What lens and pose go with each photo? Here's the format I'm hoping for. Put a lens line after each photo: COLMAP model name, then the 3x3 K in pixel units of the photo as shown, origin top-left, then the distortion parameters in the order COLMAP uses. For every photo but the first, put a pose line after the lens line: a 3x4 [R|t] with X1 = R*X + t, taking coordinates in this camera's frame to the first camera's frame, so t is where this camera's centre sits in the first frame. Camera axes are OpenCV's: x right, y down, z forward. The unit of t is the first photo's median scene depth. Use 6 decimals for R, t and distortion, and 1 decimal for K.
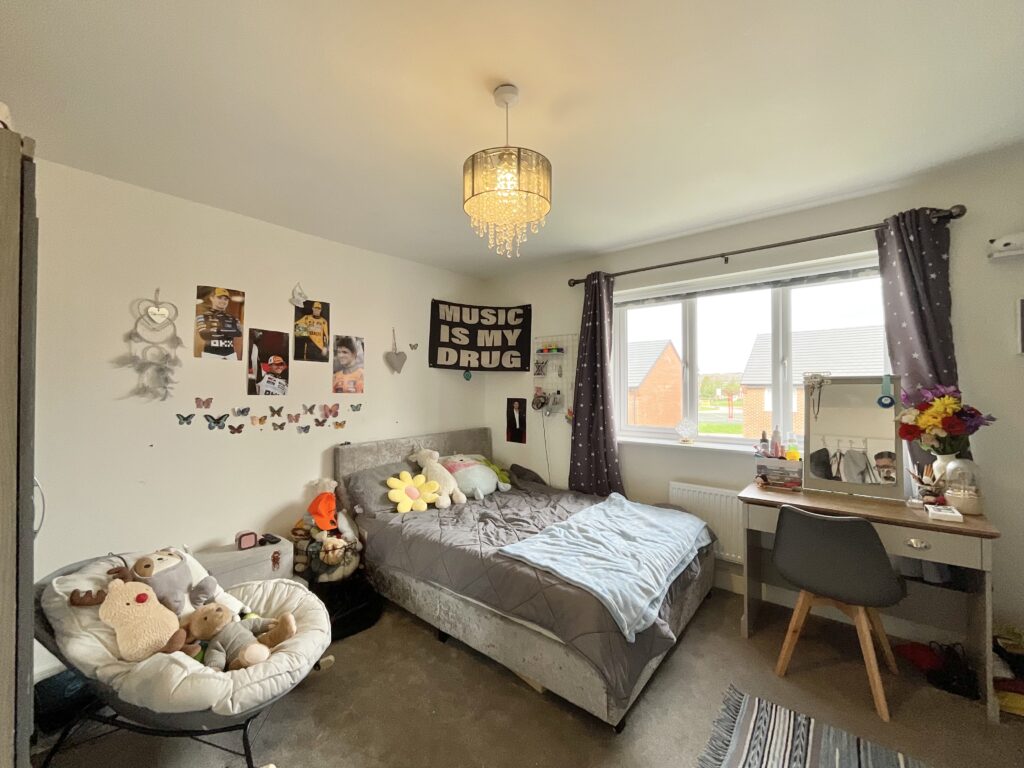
lens RADIAL K [[416.1, 0, 512.6], [0, 416.1, 383.1], [0, 0, 1]] dist [-0.001580, -0.000257]
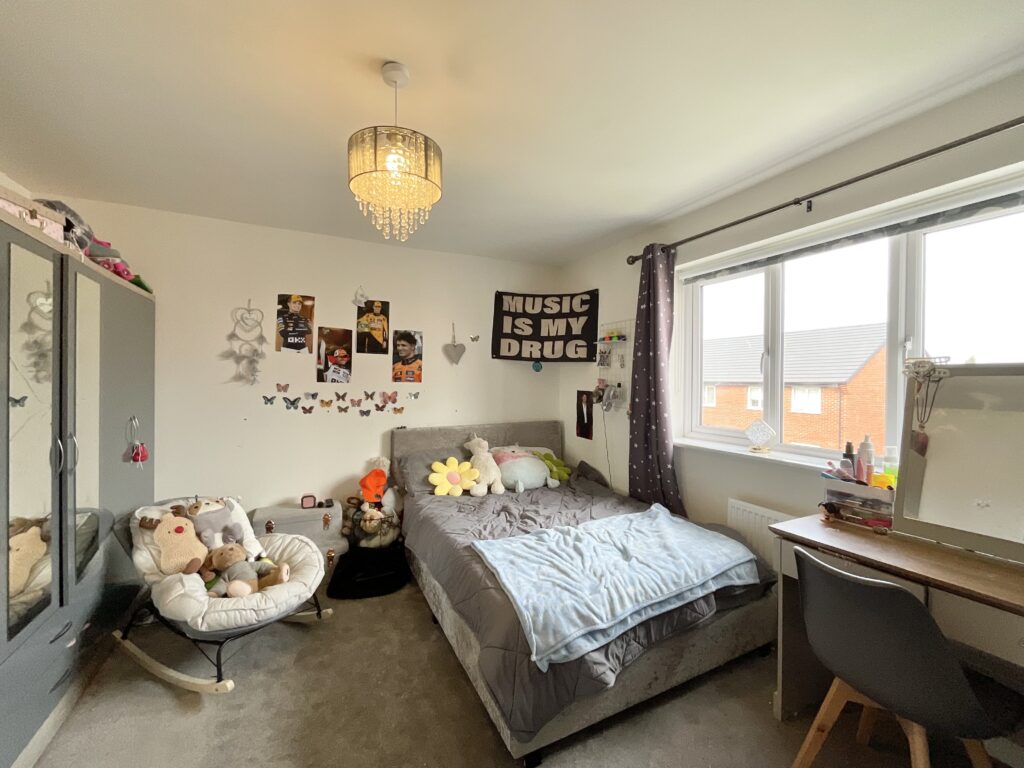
lens RADIAL K [[416.1, 0, 509.8], [0, 416.1, 383.7], [0, 0, 1]] dist [-0.001580, -0.000257]
pose [[0.913730, 0.013809, -0.406088, 0.359867], [-0.006959, 0.999808, 0.018342, 0.006815], [0.406263, -0.013934, 0.913650, 0.121465]]
